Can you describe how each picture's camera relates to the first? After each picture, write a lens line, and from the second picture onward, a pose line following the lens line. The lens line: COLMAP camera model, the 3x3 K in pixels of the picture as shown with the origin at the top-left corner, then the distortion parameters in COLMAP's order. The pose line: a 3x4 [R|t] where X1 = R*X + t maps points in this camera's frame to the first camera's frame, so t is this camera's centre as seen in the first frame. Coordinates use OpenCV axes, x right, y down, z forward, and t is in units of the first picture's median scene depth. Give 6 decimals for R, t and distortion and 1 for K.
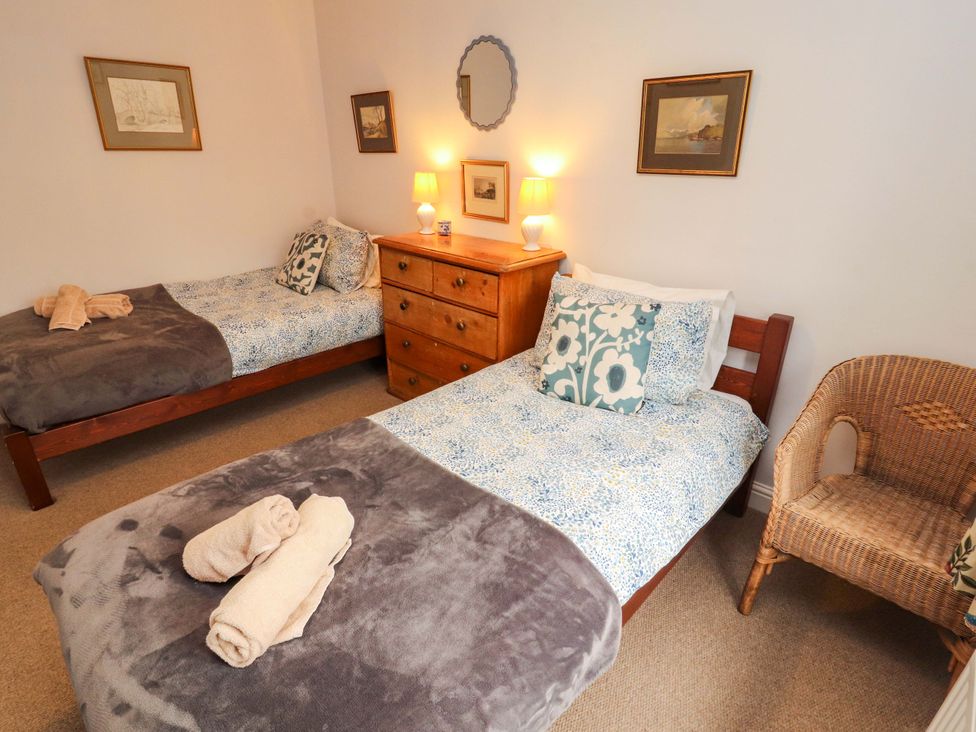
lens RADIAL K [[499.3, 0, 486.0], [0, 499.3, 369.0], [0, 0, 1]] dist [-0.002785, -0.011815]
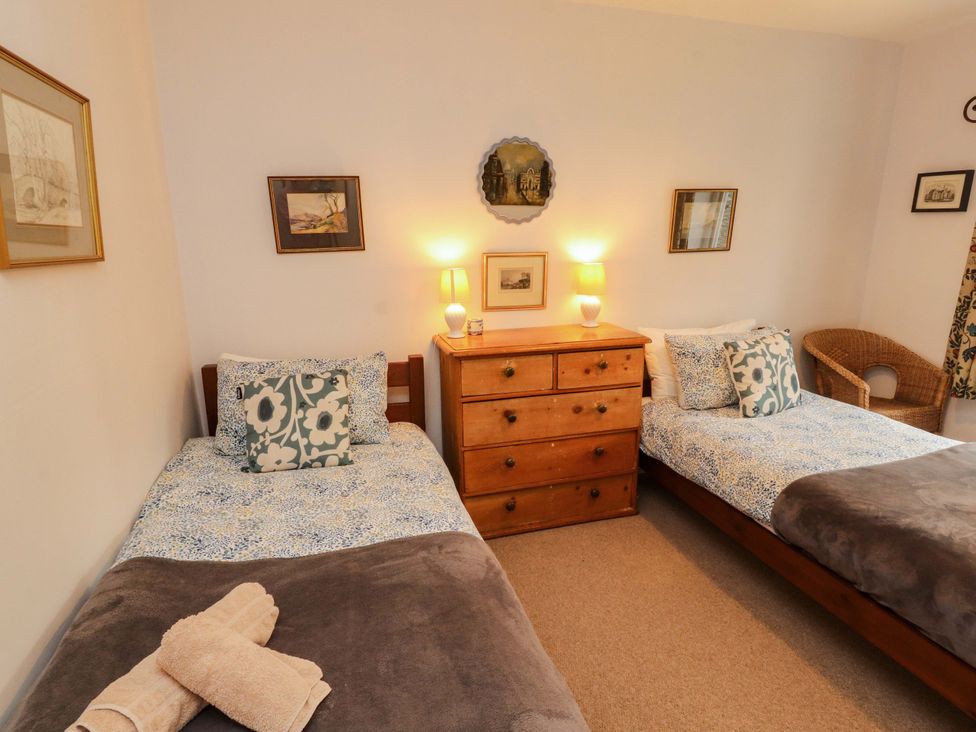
lens RADIAL K [[528.5, 0, 486.1], [0, 528.5, 363.7], [0, 0, 1]] dist [0.002798, -0.015664]
pose [[0.521129, -0.219673, 0.824723, -0.974294], [0.368706, 0.929432, 0.014584, -0.258434], [-0.769728, 0.296480, 0.565349, 0.538294]]
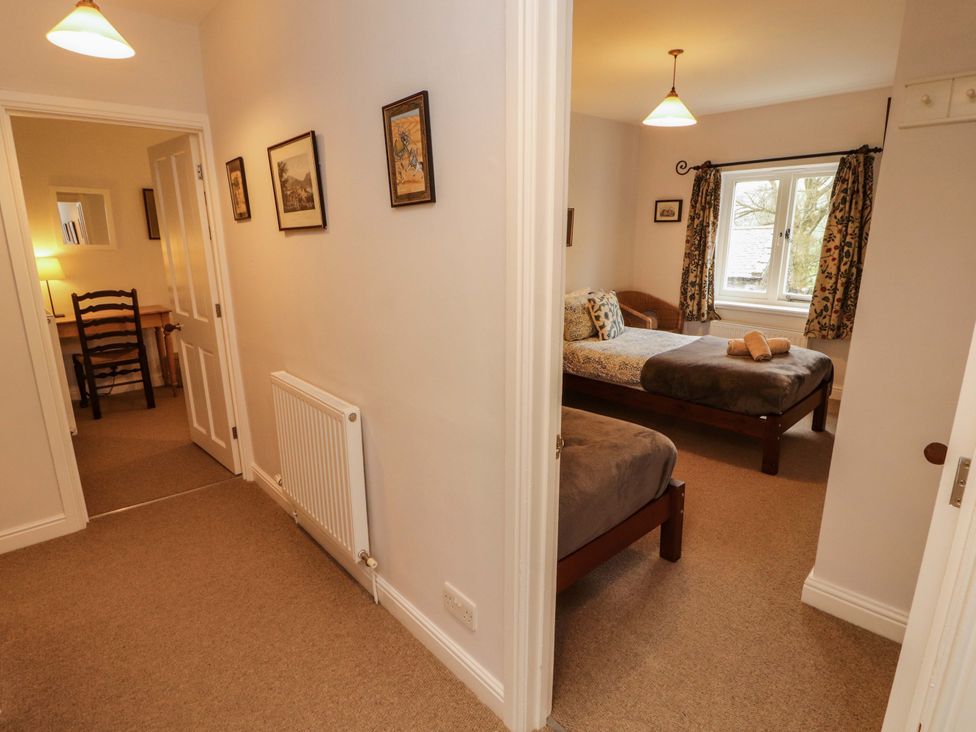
lens RADIAL K [[510.6, 0, 490.0], [0, 510.6, 355.2], [0, 0, 1]] dist [-0.016591, -0.000672]
pose [[0.082770, -0.244271, 0.966168, -1.577227], [0.432635, 0.882180, 0.185973, -0.399473], [-0.897762, 0.402605, 0.178698, 0.810505]]
